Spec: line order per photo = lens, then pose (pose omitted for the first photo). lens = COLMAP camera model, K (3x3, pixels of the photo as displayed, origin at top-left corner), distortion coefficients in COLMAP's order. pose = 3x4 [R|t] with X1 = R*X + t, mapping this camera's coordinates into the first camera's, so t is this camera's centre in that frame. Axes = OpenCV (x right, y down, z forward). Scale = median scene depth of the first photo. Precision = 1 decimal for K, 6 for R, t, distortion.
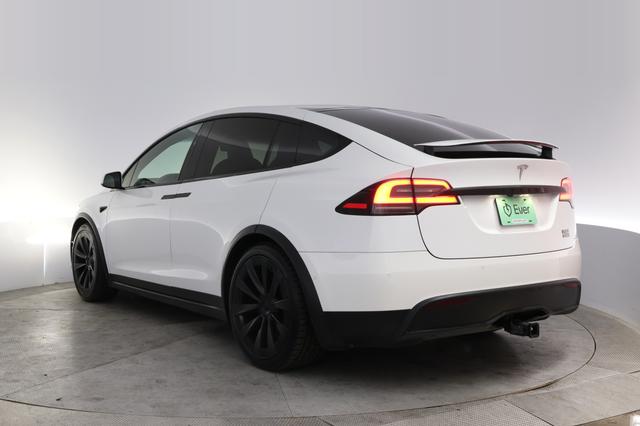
lens RADIAL K [[602.1, 0, 320.8], [0, 602.1, 215.5], [0, 0, 1]] dist [-0.008781, 0.001314]
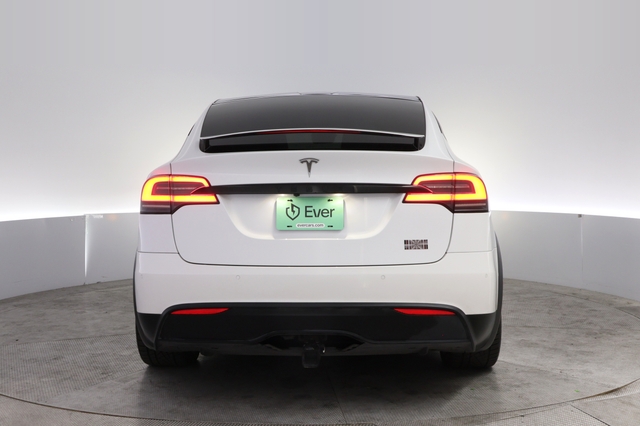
lens RADIAL K [[602.1, 0, 319.7], [0, 602.1, 211.7], [0, 0, 1]] dist [-0.008781, 0.001314]
pose [[0.873887, 0.029880, -0.485209, 0.782676], [-0.026640, 0.999553, 0.013575, -0.022969], [0.485398, 0.001063, 0.874293, 0.287096]]
